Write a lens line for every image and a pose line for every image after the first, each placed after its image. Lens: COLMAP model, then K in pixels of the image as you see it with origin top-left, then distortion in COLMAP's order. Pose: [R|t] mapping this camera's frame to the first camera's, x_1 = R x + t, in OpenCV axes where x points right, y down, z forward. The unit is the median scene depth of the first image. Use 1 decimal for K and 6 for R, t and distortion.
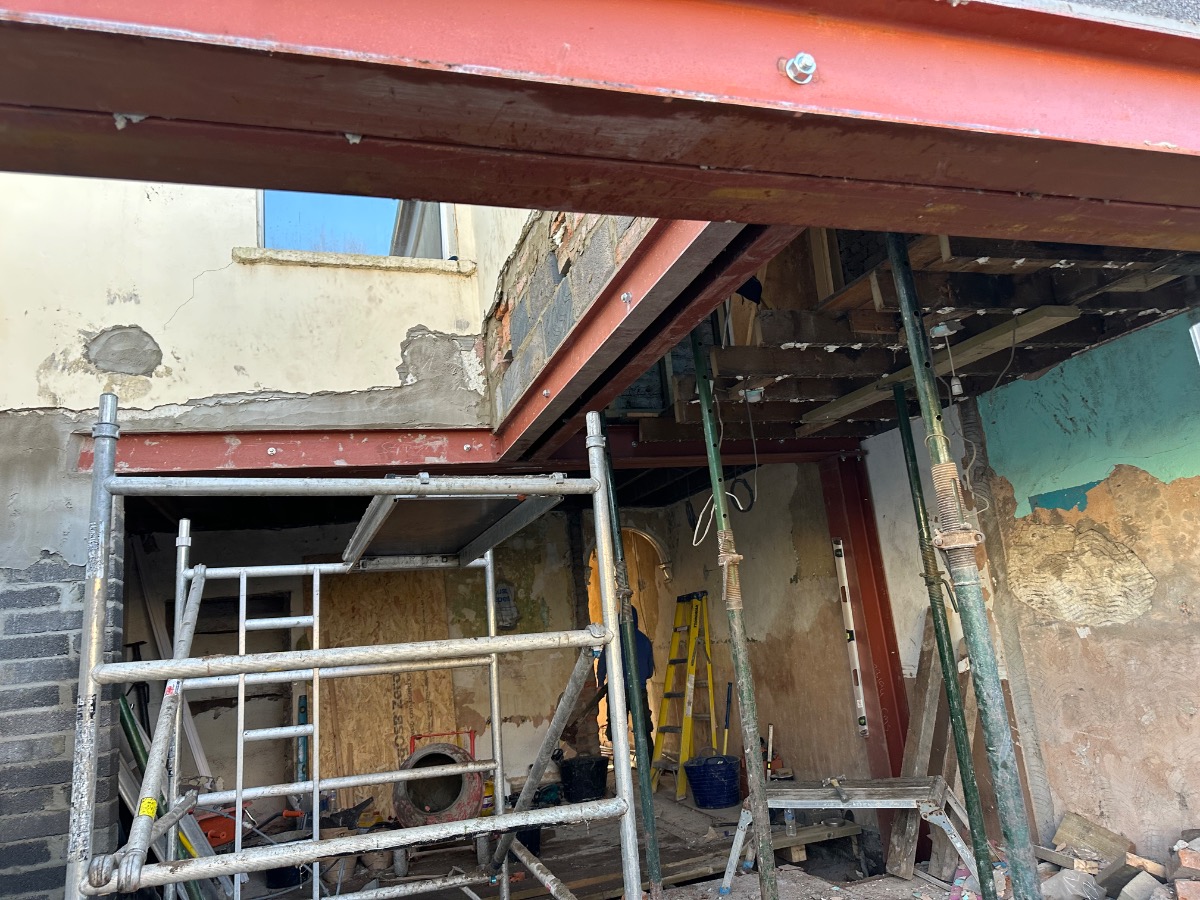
lens RADIAL K [[848.2, 0, 613.3], [0, 848.2, 446.2], [0, 0, 1]] dist [0.058717, -0.062311]
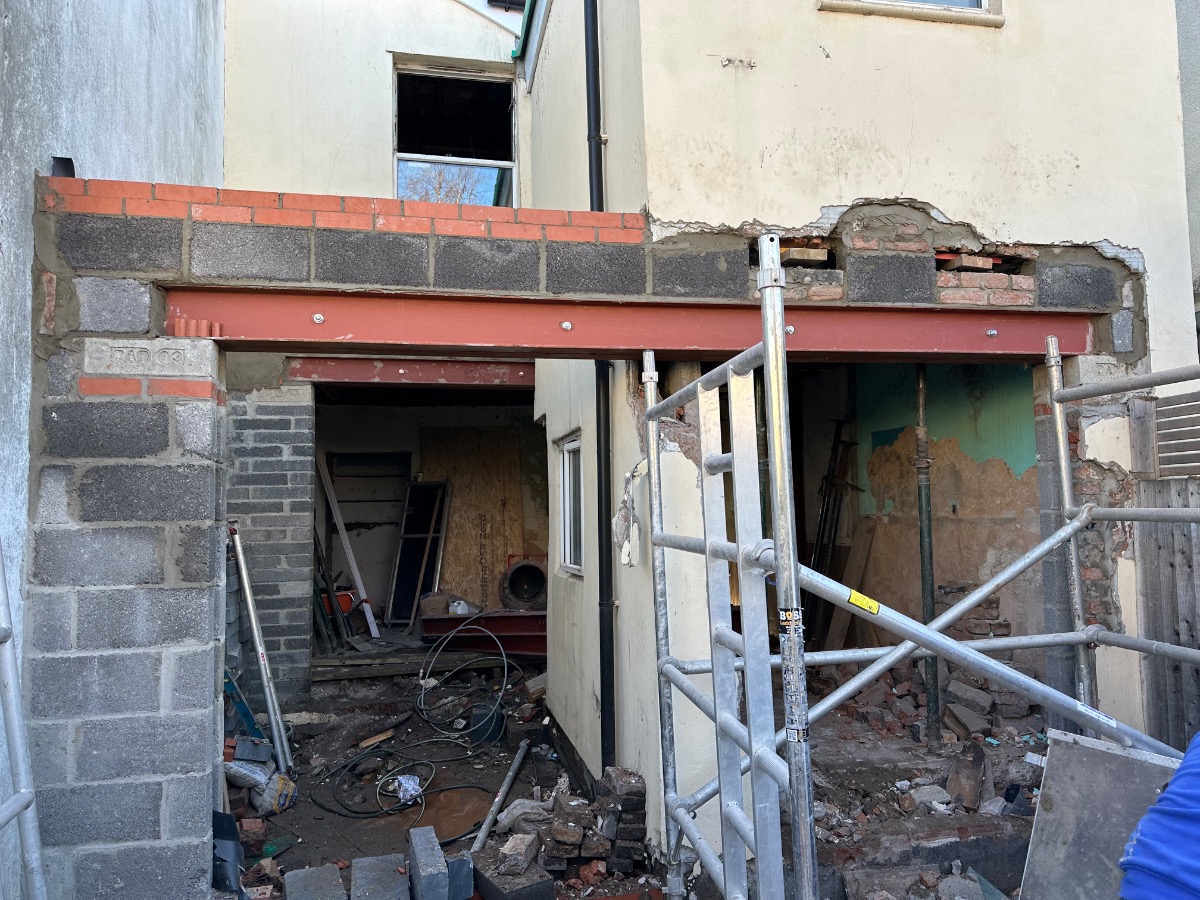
lens RADIAL K [[848.2, 0, 613.4], [0, 848.2, 453.2], [0, 0, 1]] dist [0.058717, -0.062311]
pose [[0.990022, 0.071928, -0.121176, 0.205983], [-0.051400, 0.984998, 0.164731, -0.127634], [0.131207, -0.156858, 0.978867, -0.544705]]
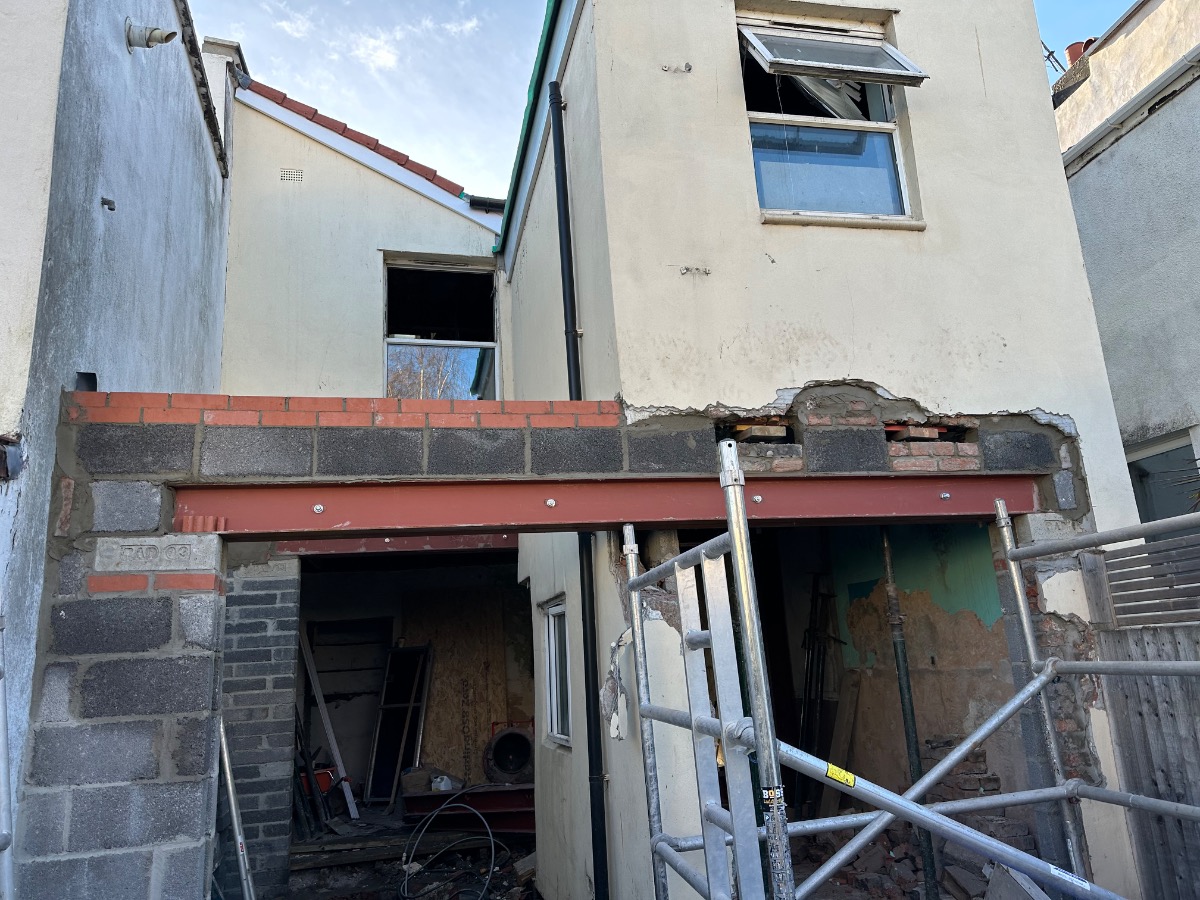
lens RADIAL K [[848.2, 0, 612.4], [0, 848.2, 447.0], [0, 0, 1]] dist [0.058717, -0.062311]
pose [[0.994292, 0.014723, -0.105677, 0.208246], [-0.016443, 0.999746, -0.015429, -0.158009], [0.105423, 0.017078, 0.994281, -0.595378]]
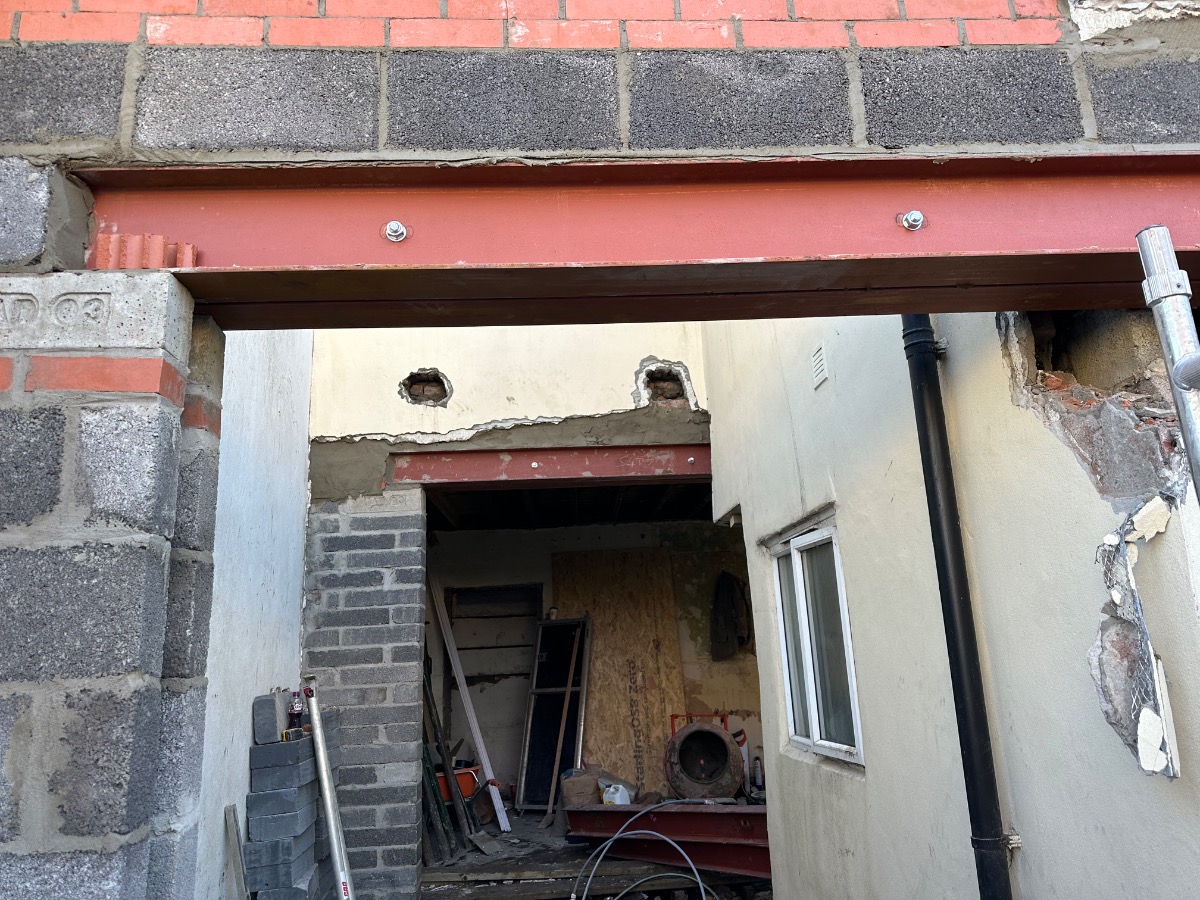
lens RADIAL K [[848.2, 0, 604.9], [0, 848.2, 445.1], [0, 0, 1]] dist [0.058717, -0.062311]
pose [[0.963034, -0.012437, -0.269094, 0.023427], [0.010605, 0.999910, -0.008261, -0.010806], [0.269172, 0.005102, 0.963079, -0.132024]]
